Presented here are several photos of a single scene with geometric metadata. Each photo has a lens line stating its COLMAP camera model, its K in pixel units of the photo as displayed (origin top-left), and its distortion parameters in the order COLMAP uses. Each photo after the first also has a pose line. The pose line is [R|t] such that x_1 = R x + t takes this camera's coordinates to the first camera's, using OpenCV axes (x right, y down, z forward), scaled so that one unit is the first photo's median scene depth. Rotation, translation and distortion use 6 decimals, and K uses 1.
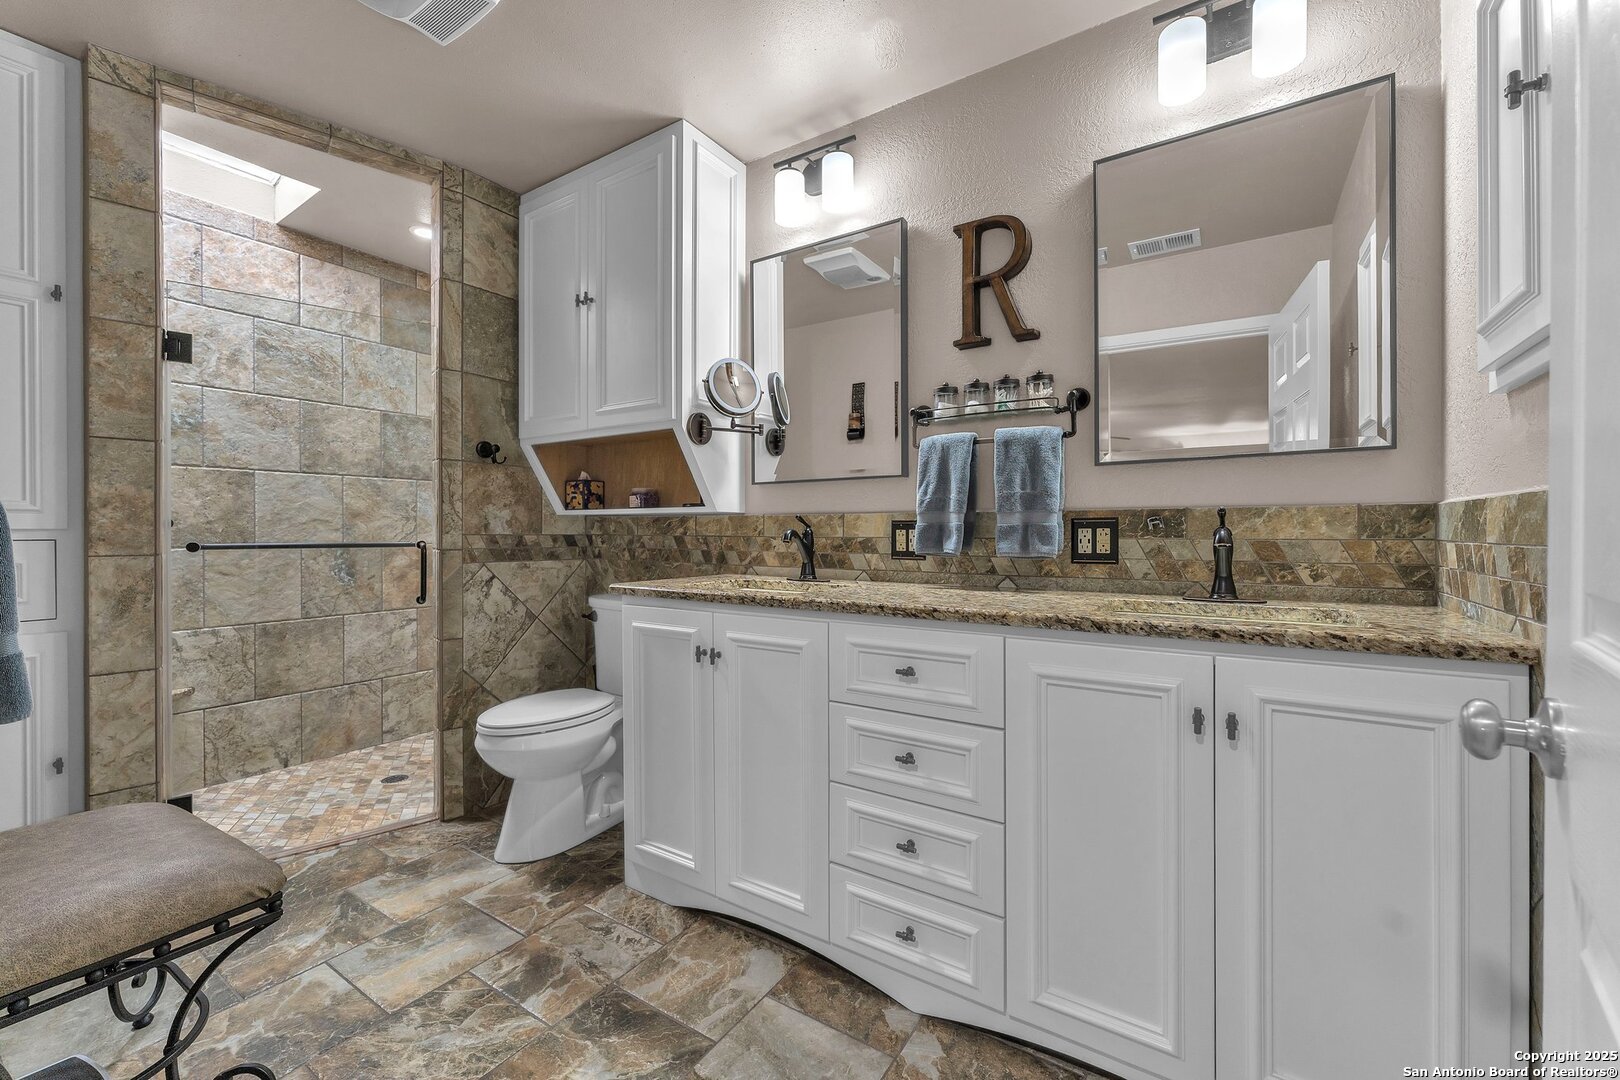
lens RADIAL K [[648.8, 0, 816.6], [0, 648.8, 533.5], [0, 0, 1]] dist [0.000671, -0.000159]
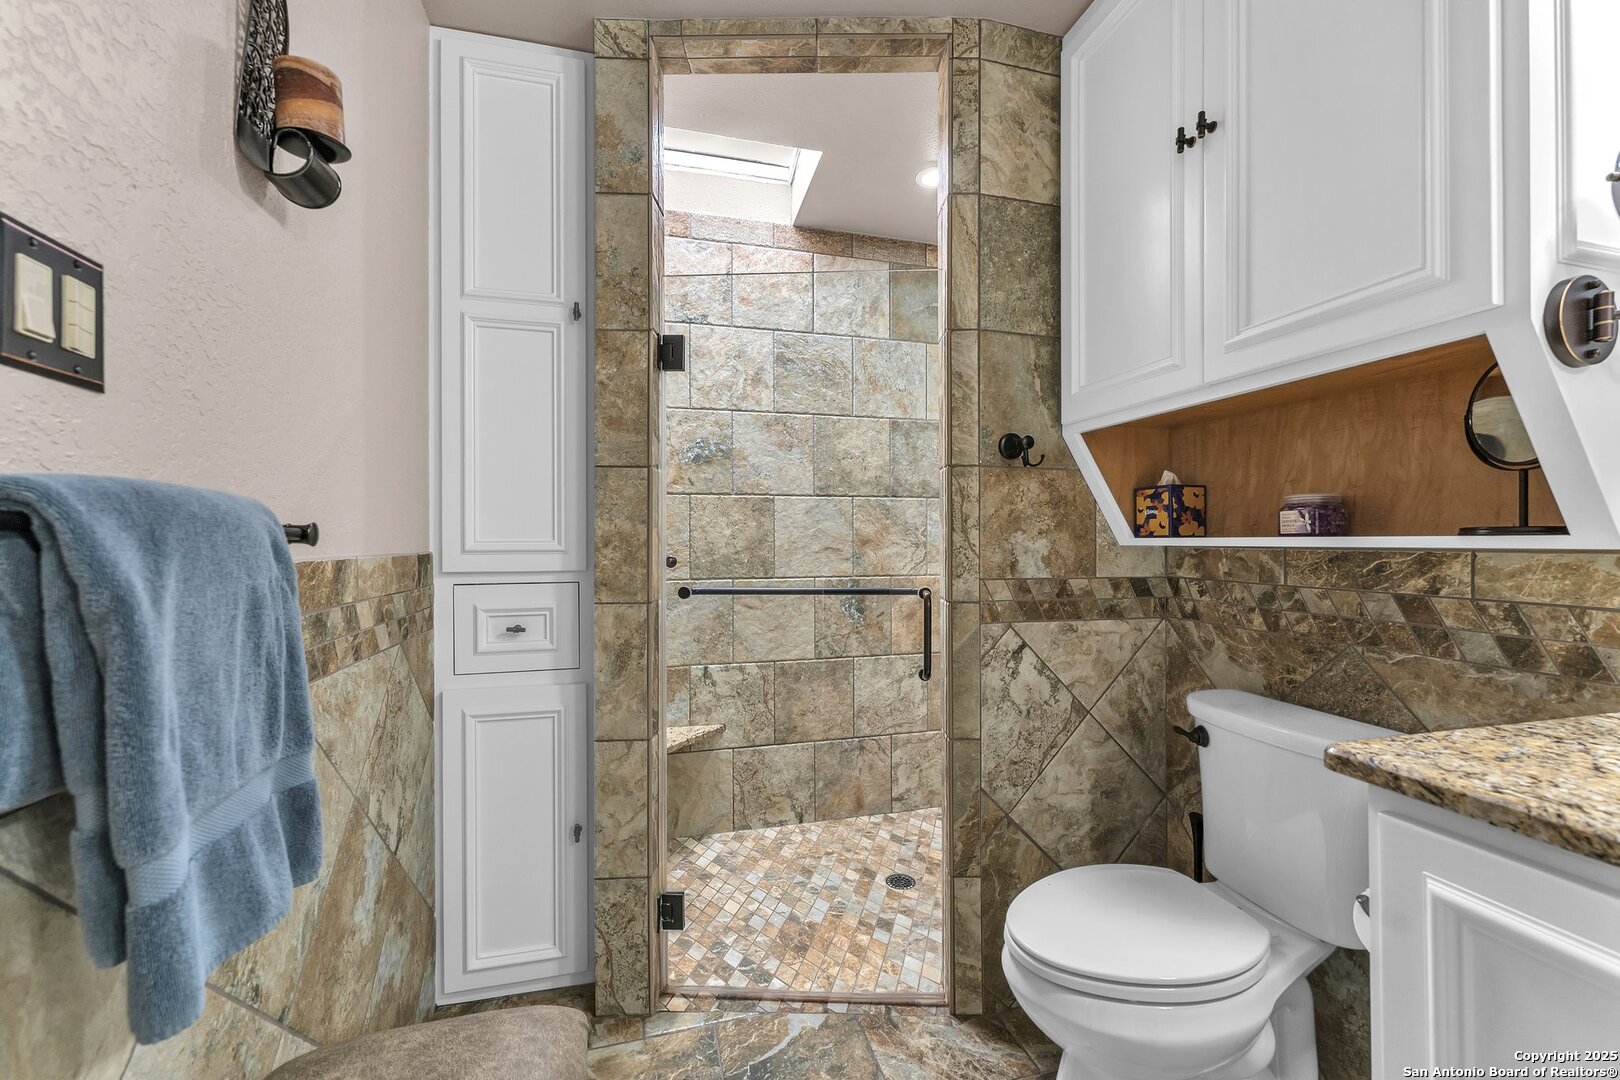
lens RADIAL K [[648.8, 0, 816.6], [0, 648.8, 533.5], [0, 0, 1]] dist [0.000671, -0.000159]
pose [[0.741029, -0.008560, -0.671419, -0.216107], [-0.001876, 0.999888, -0.014818, -0.032208], [0.671471, 0.012240, 0.740930, 0.383100]]
